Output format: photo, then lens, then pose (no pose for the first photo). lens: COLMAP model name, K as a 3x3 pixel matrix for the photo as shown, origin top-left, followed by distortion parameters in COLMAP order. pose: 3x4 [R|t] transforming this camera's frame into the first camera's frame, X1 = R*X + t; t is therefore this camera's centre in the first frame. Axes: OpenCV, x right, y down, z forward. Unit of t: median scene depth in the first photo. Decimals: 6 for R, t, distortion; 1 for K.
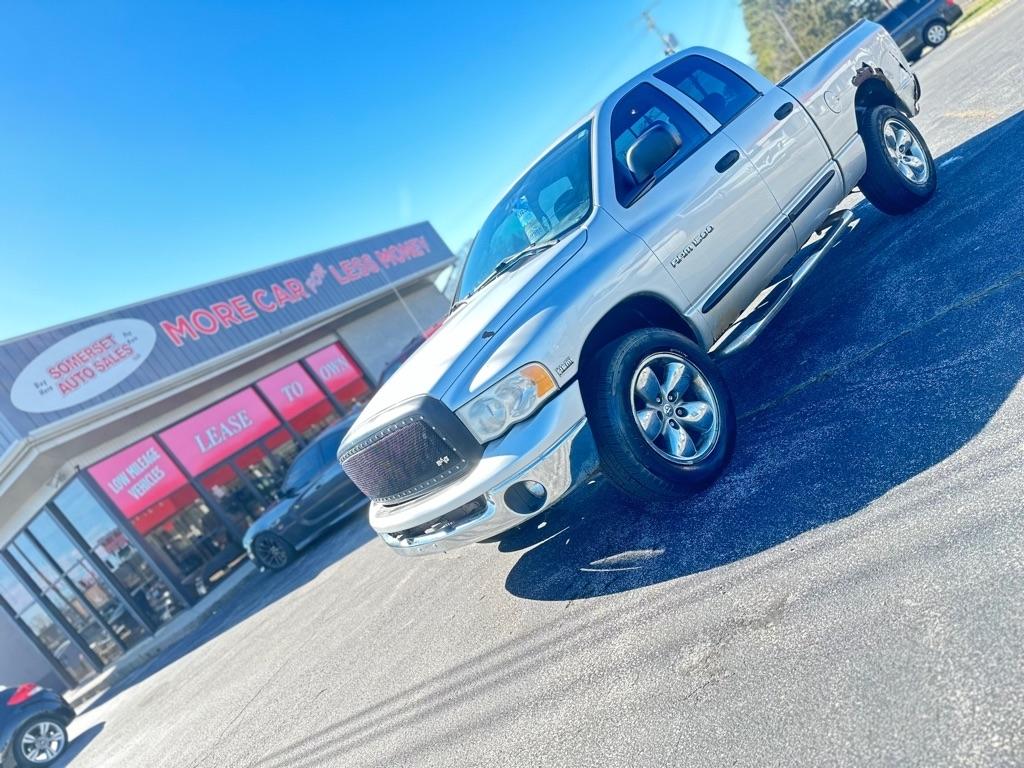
lens RADIAL K [[726.1, 0, 513.8], [0, 726.1, 396.0], [0, 0, 1]] dist [0.049306, -0.071843]
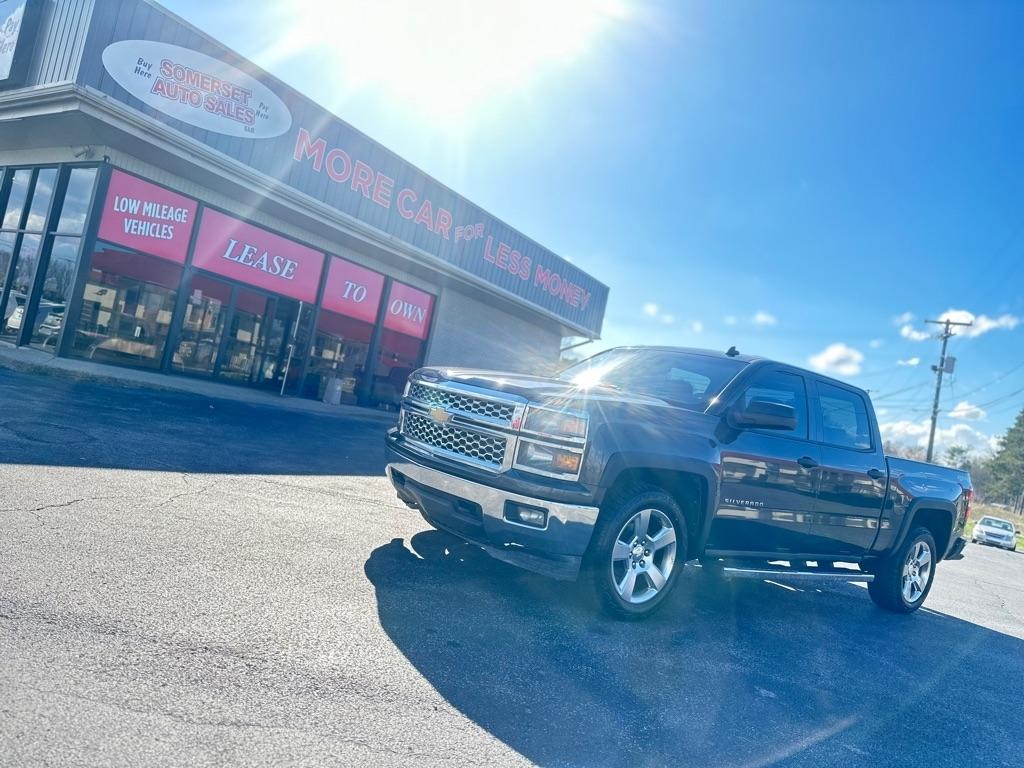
lens RADIAL K [[726.1, 0, 513.8], [0, 726.1, 396.0], [0, 0, 1]] dist [0.049306, -0.071843]
pose [[0.644886, 0.751636, -0.138437, 0.055981], [-0.761243, 0.647828, -0.028783, -0.058828], [0.068049, 0.123946, 0.989953, 0.169242]]
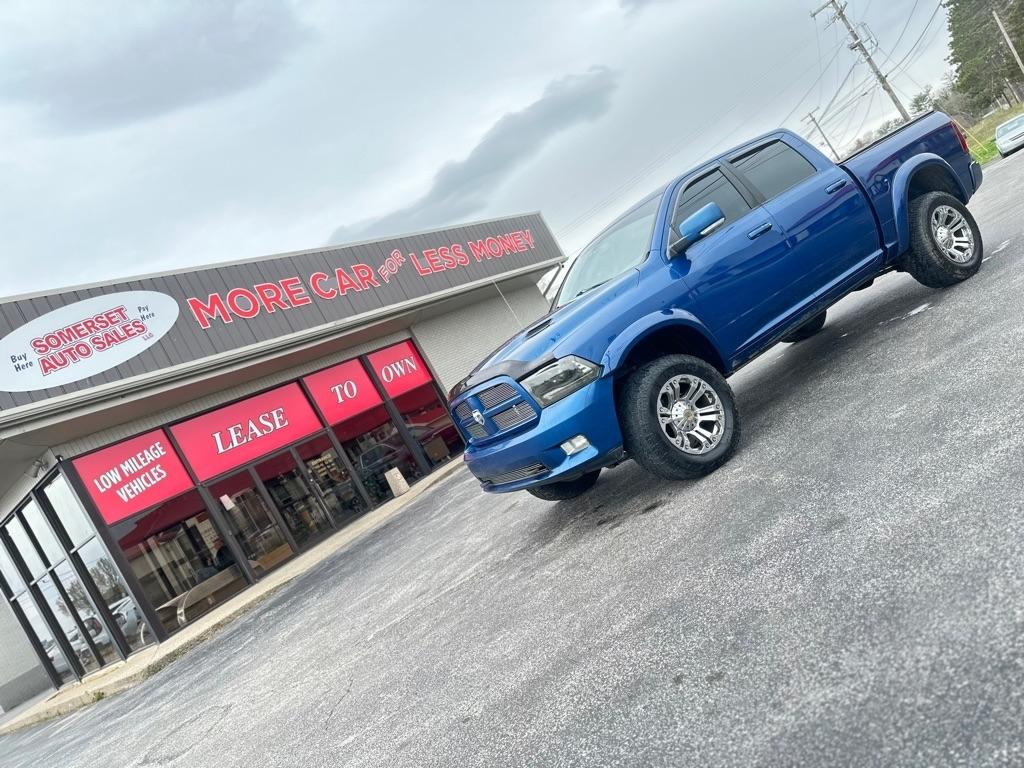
lens RADIAL K [[716.3, 0, 514.3], [0, 716.3, 398.1], [0, 0, 1]] dist [0.075097, -0.100714]
pose [[0.976039, 0.146444, -0.160939, 0.043953], [-0.144101, 0.989216, 0.026203, -0.062354], [0.163041, -0.002384, 0.986616, 0.222860]]
